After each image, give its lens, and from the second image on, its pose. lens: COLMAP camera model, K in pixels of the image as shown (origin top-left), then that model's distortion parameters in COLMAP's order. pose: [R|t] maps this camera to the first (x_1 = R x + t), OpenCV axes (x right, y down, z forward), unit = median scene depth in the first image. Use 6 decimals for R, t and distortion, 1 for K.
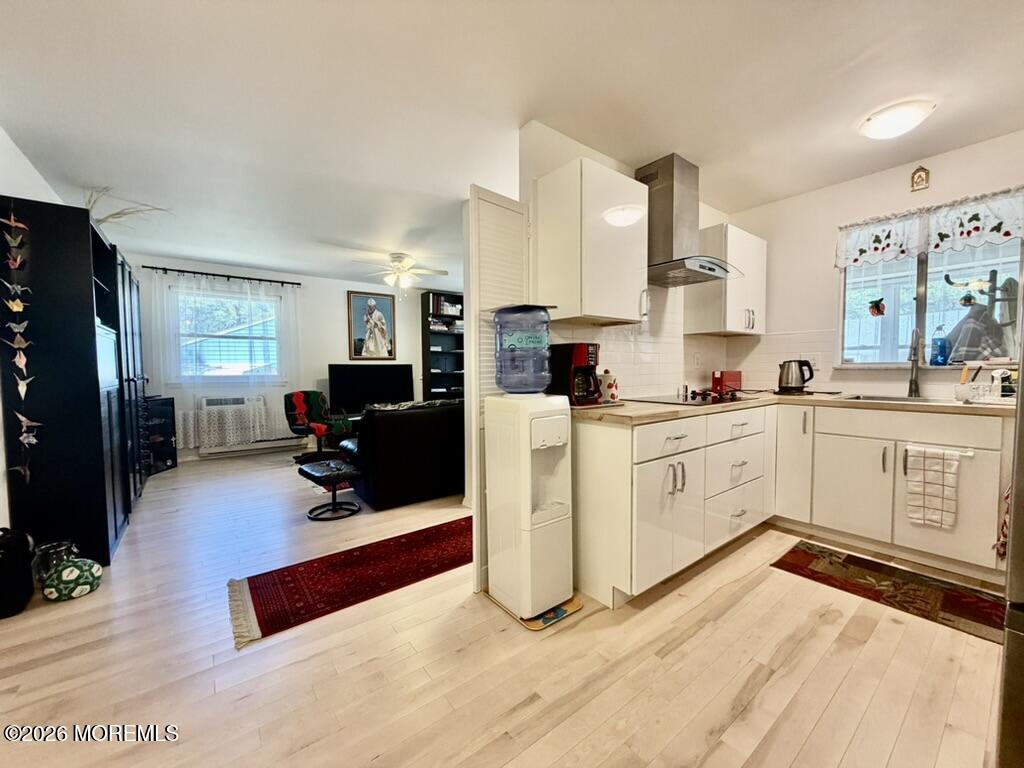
lens RADIAL K [[406.9, 0, 507.5], [0, 406.9, 385.2], [0, 0, 1]] dist [0.000522, -0.000254]
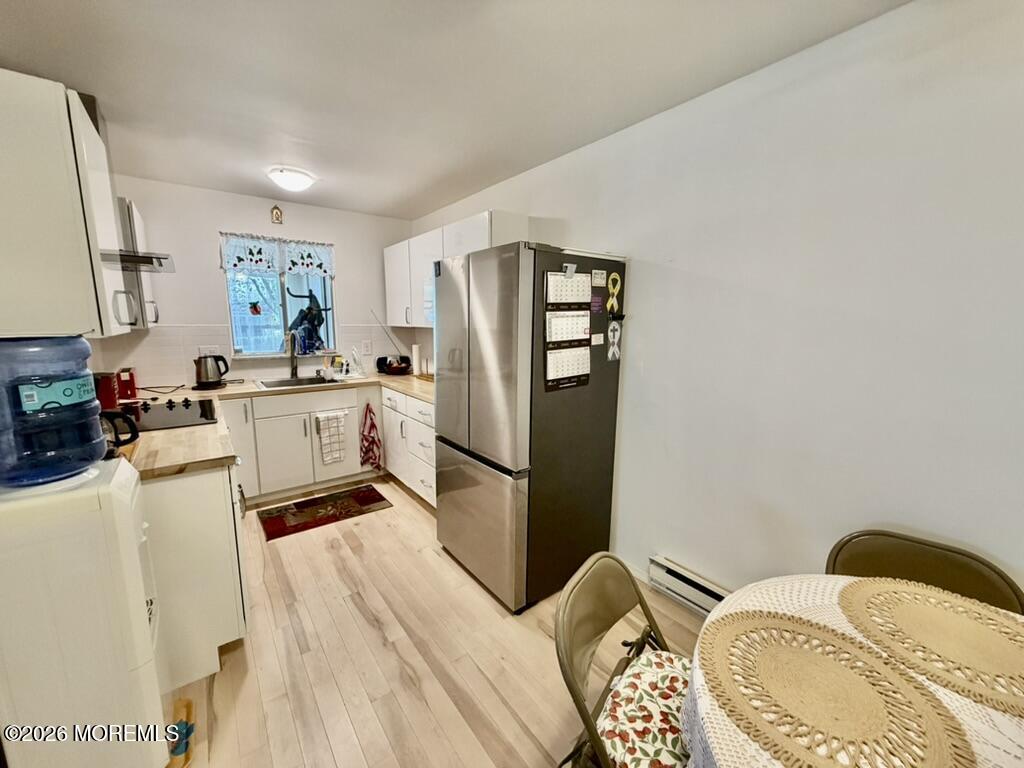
lens RADIAL K [[406.9, 0, 511.9], [0, 406.9, 387.5], [0, 0, 1]] dist [0.000522, -0.000254]
pose [[-0.001050, -0.156491, 0.987679, -0.416607], [0.036875, 0.987002, 0.156423, -0.140018], [-0.999319, 0.036585, 0.004735, 0.266017]]
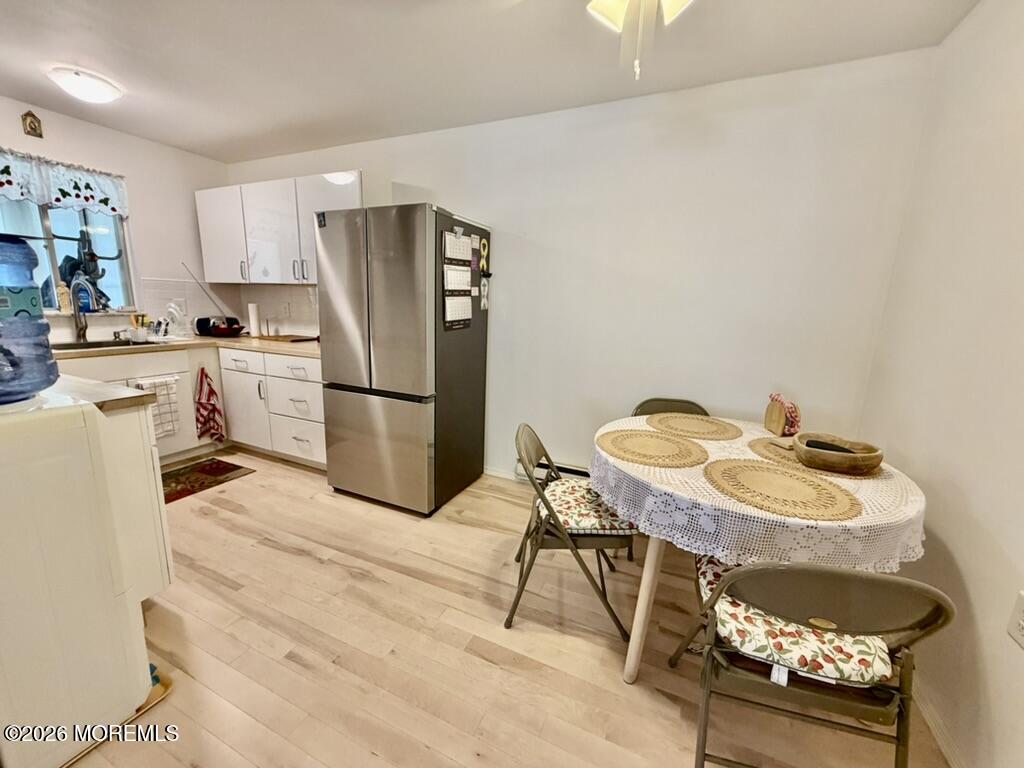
lens RADIAL K [[406.9, 0, 511.7], [0, 406.9, 388.0], [0, 0, 1]] dist [0.000522, -0.000254]
pose [[-0.473600, -0.186179, 0.860837, -0.579093], [0.009932, 0.976211, 0.216595, -0.082002], [-0.880684, 0.111129, -0.460484, 0.527417]]
